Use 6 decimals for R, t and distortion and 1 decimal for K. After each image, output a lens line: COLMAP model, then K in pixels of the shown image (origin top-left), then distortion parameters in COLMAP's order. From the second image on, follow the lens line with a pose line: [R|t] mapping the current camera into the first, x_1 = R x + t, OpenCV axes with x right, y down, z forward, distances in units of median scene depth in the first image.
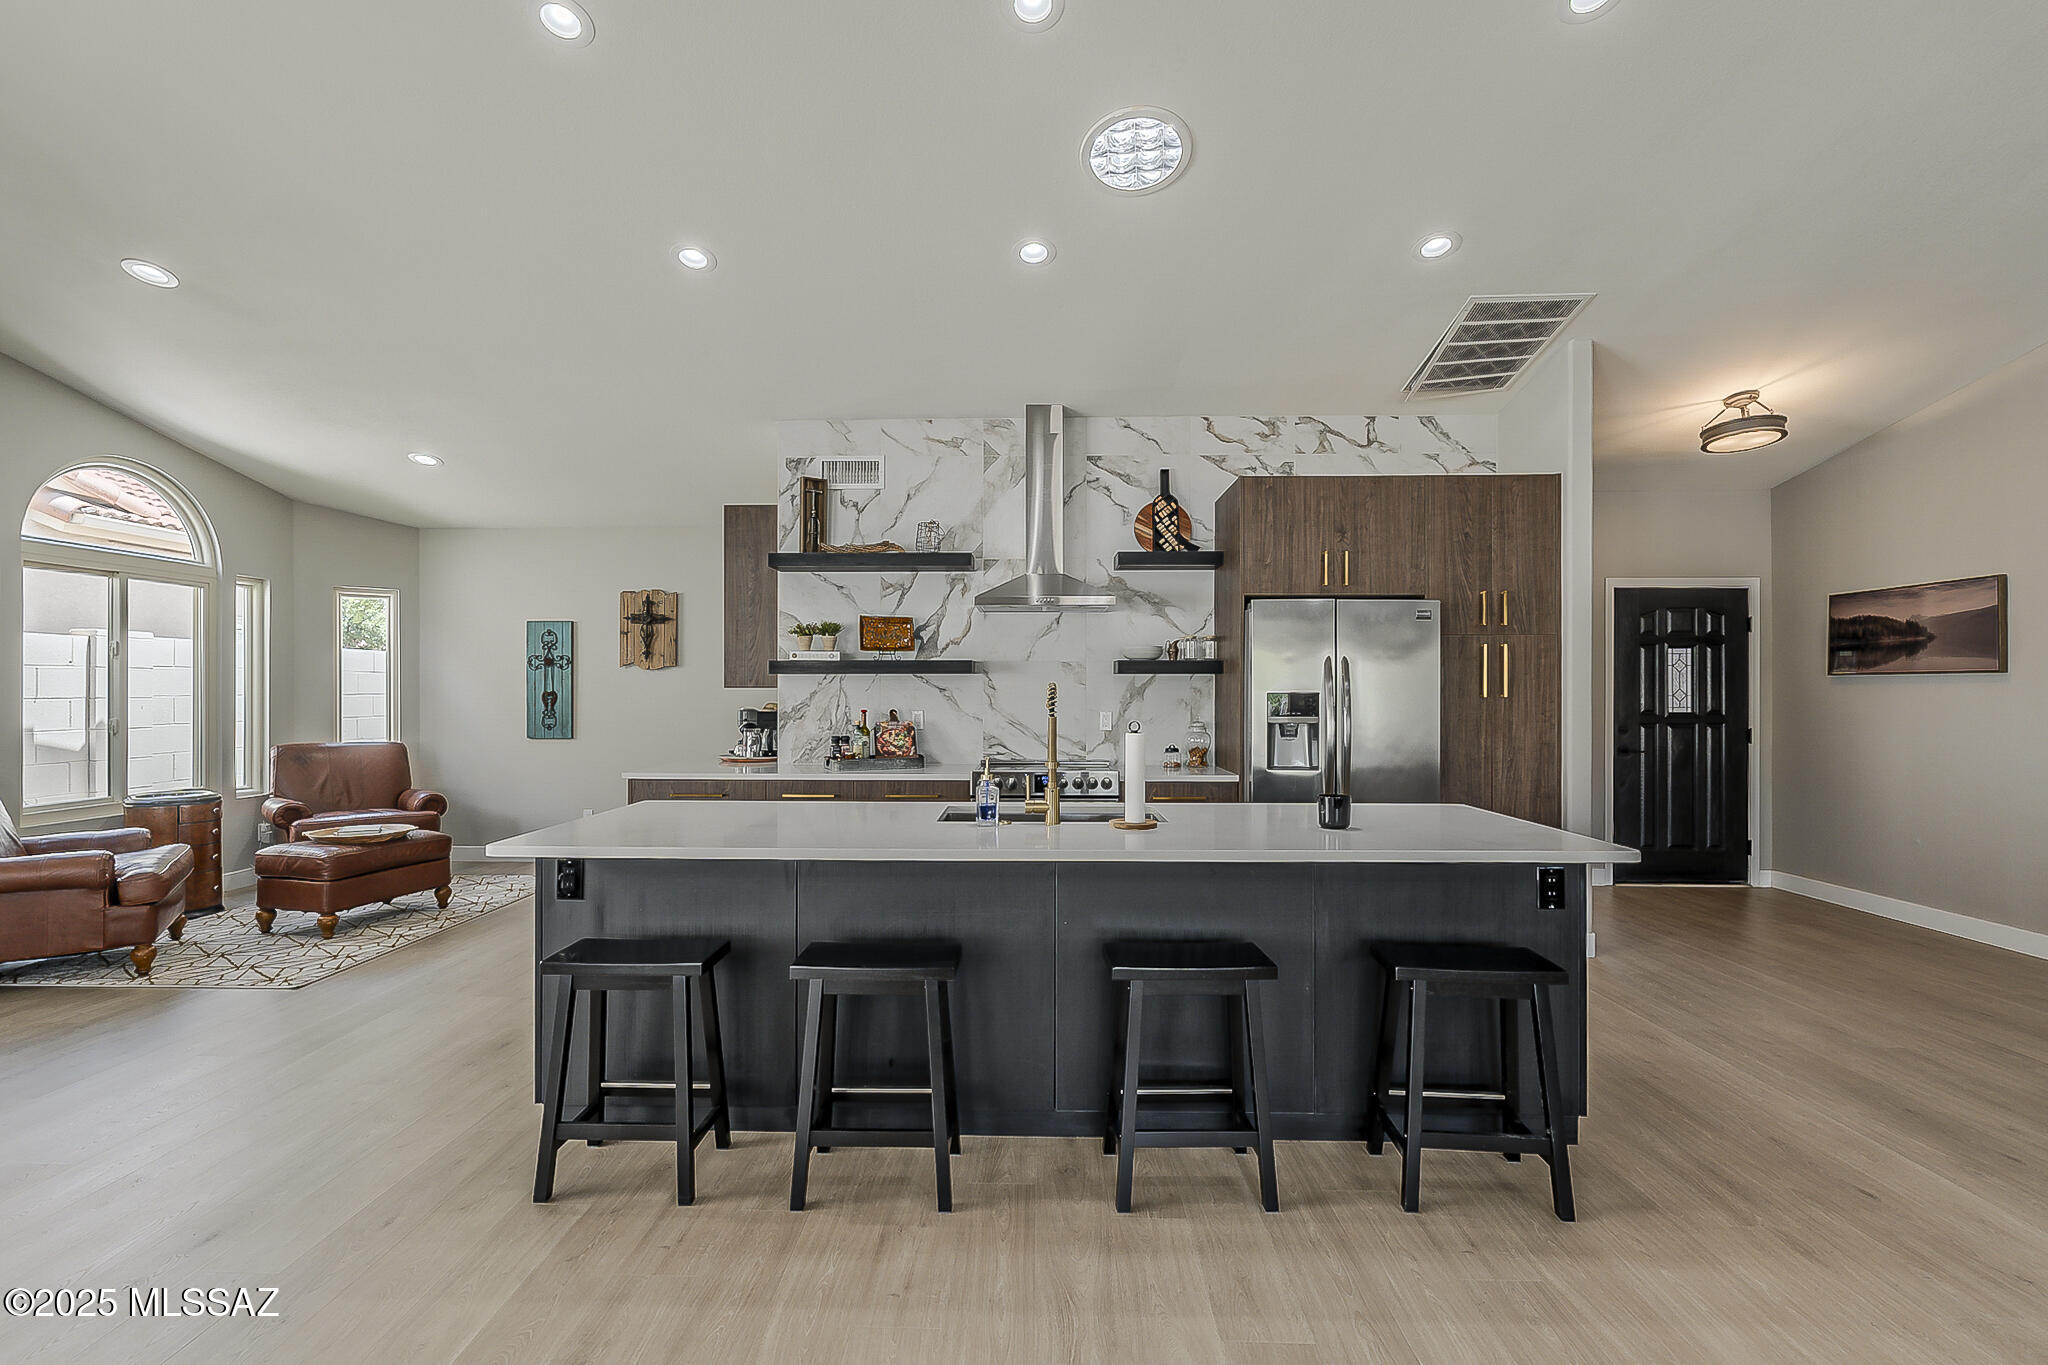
lens RADIAL K [[905.9, 0, 1014.5], [0, 905.9, 686.6], [0, 0, 1]] dist [0.000582, -0.000316]
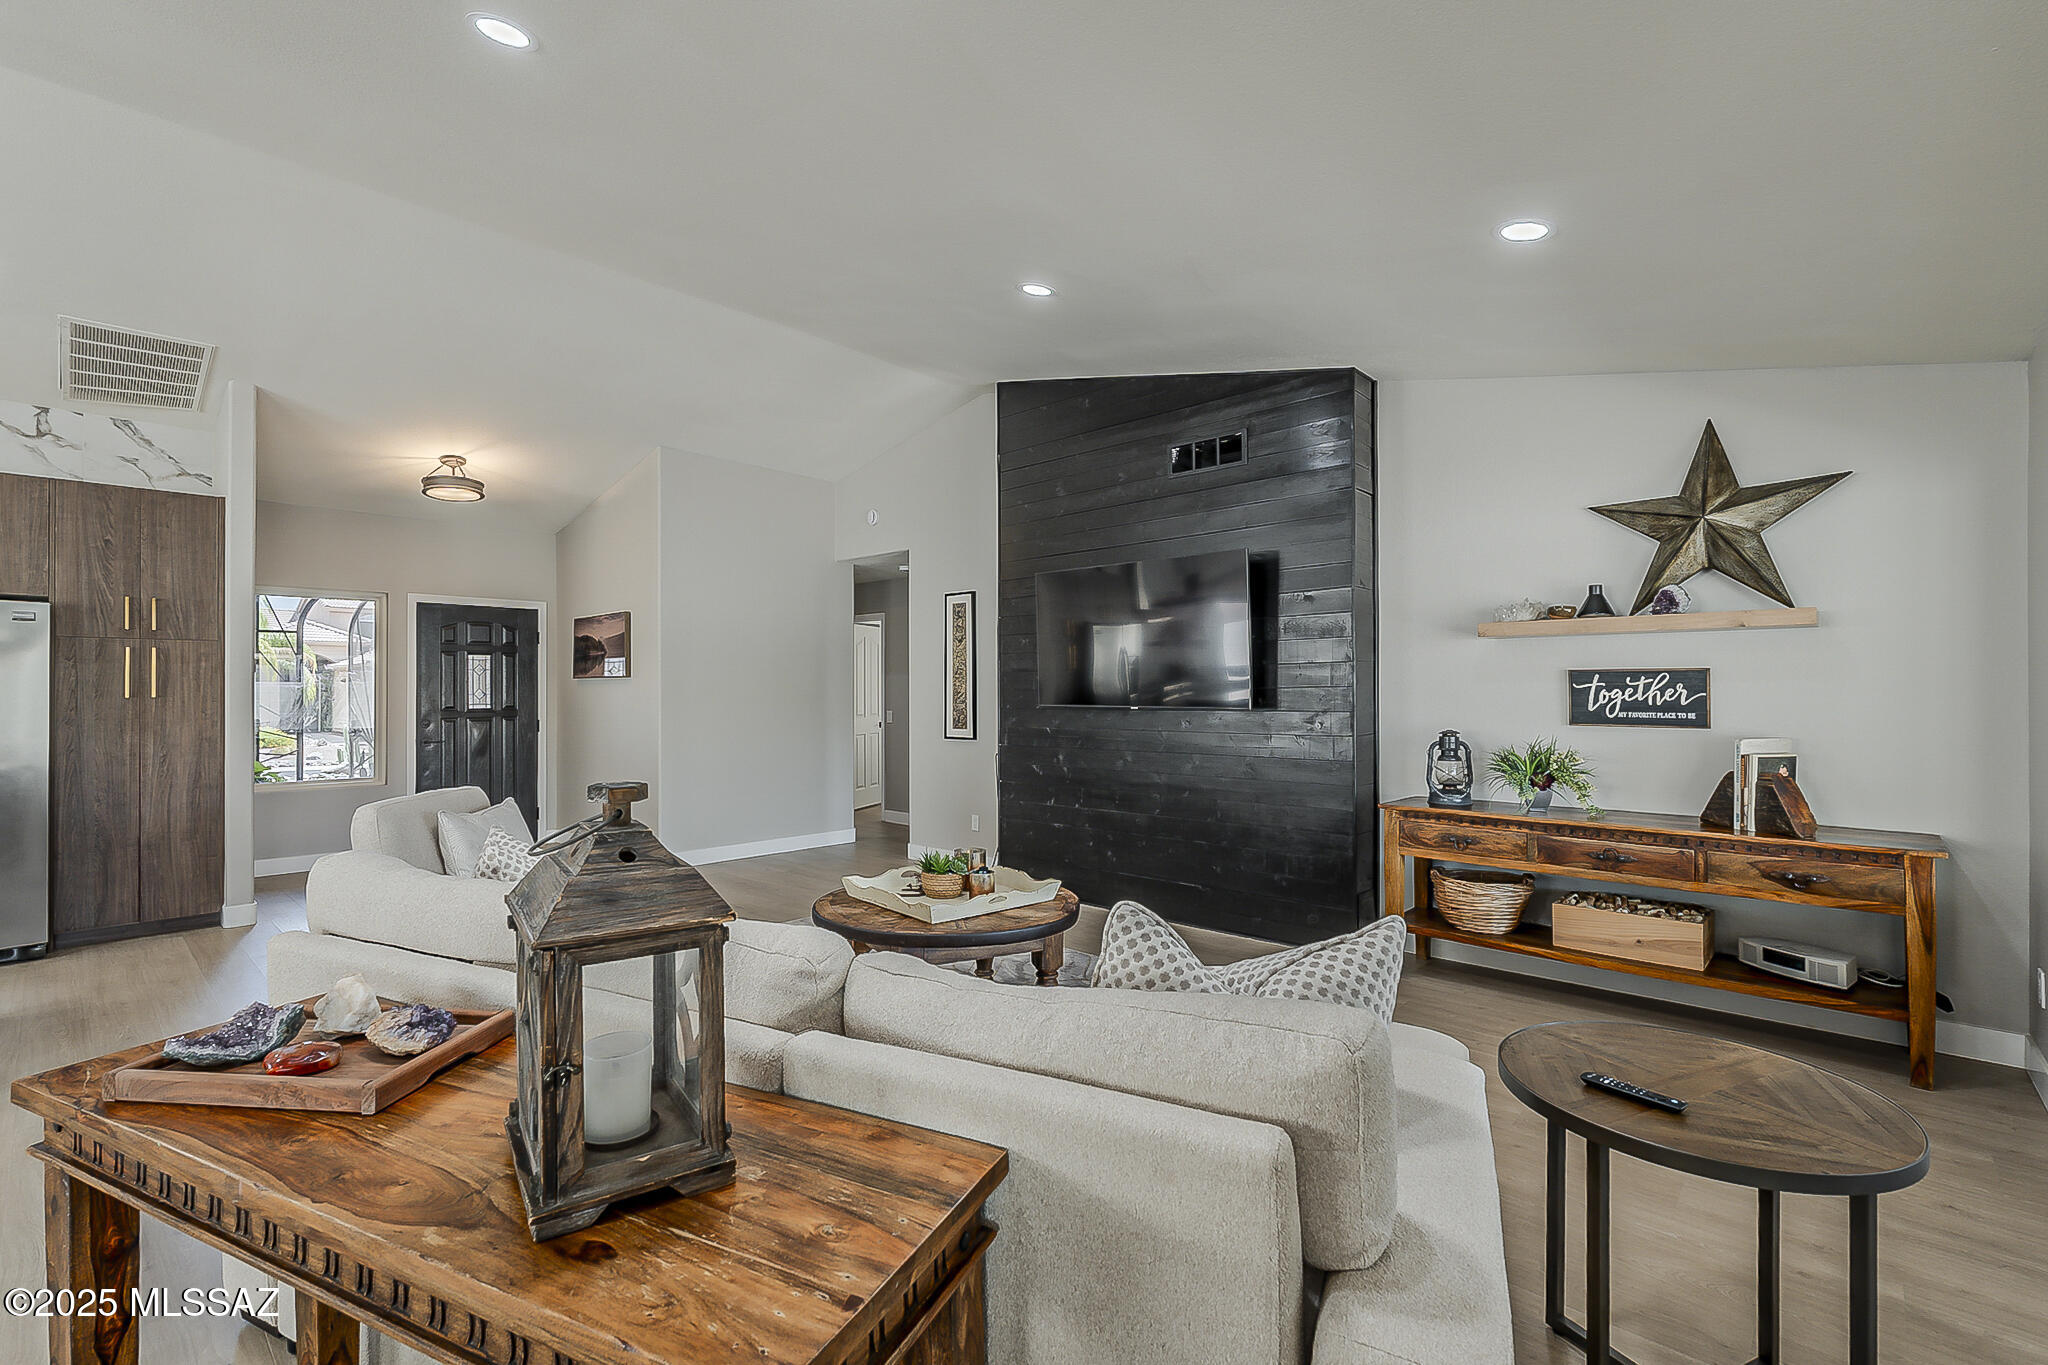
lens RADIAL K [[905.9, 0, 1014.5], [0, 905.9, 686.6], [0, 0, 1]] dist [0.000582, -0.000316]
pose [[0.668748, -0.000413, 0.743489, 0.367757], [-0.000403, 0.999999, 0.000918, -0.002034], [-0.743489, -0.000914, 0.668747, -0.412840]]
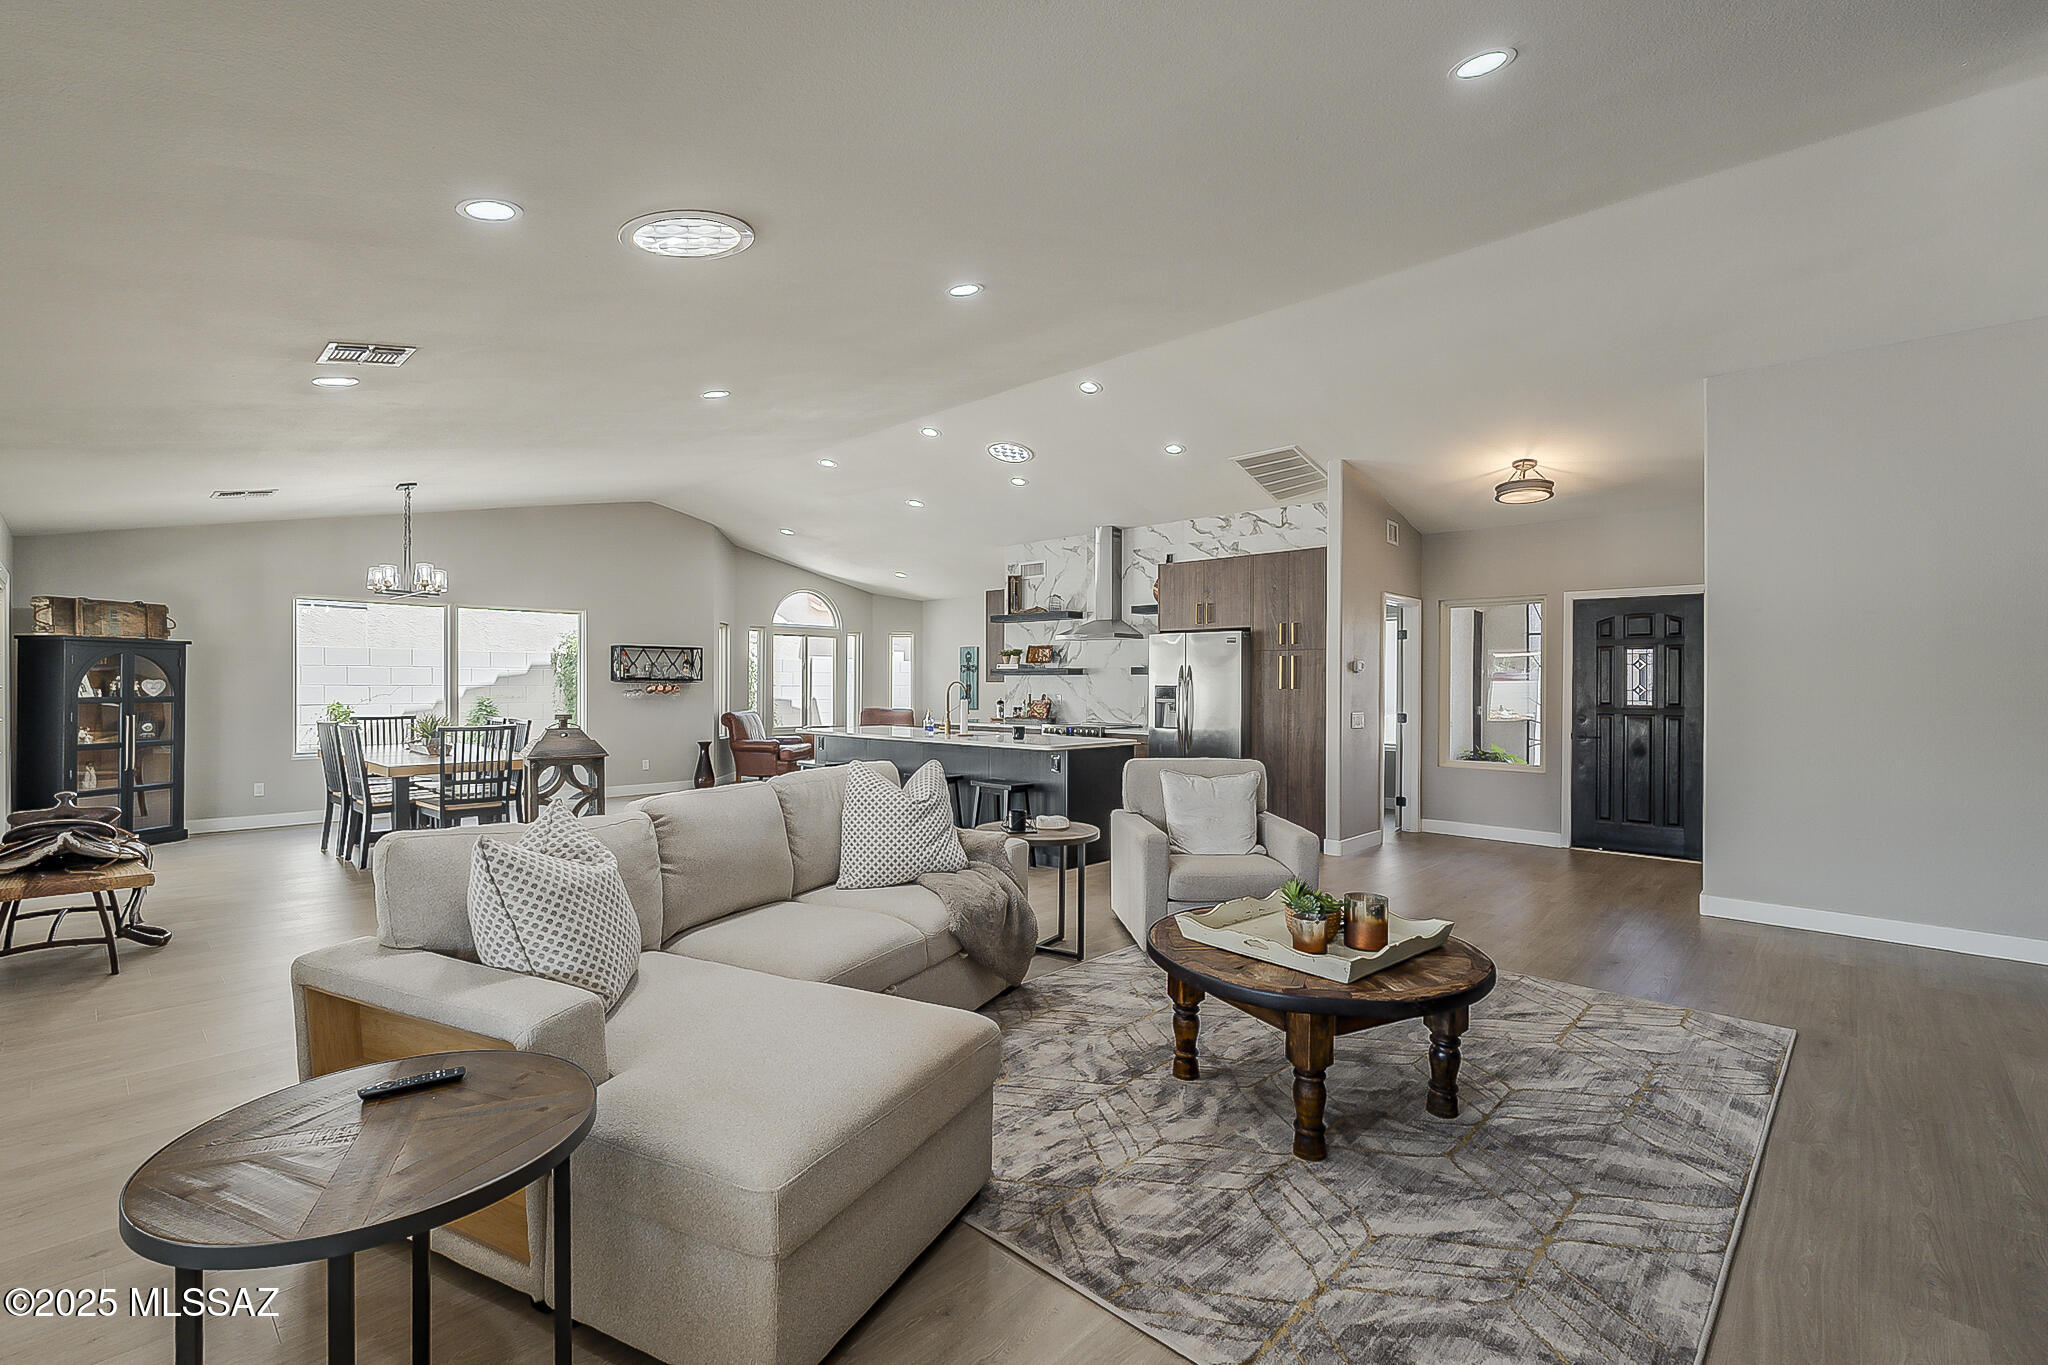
lens RADIAL K [[905.9, 0, 1014.5], [0, 905.9, 686.6], [0, 0, 1]] dist [0.000582, -0.000316]
pose [[0.747097, 0.004719, -0.664698, 1.074854], [0.000332, 0.999972, 0.007473, -0.004287], [0.664714, -0.005804, 0.747075, -0.460133]]
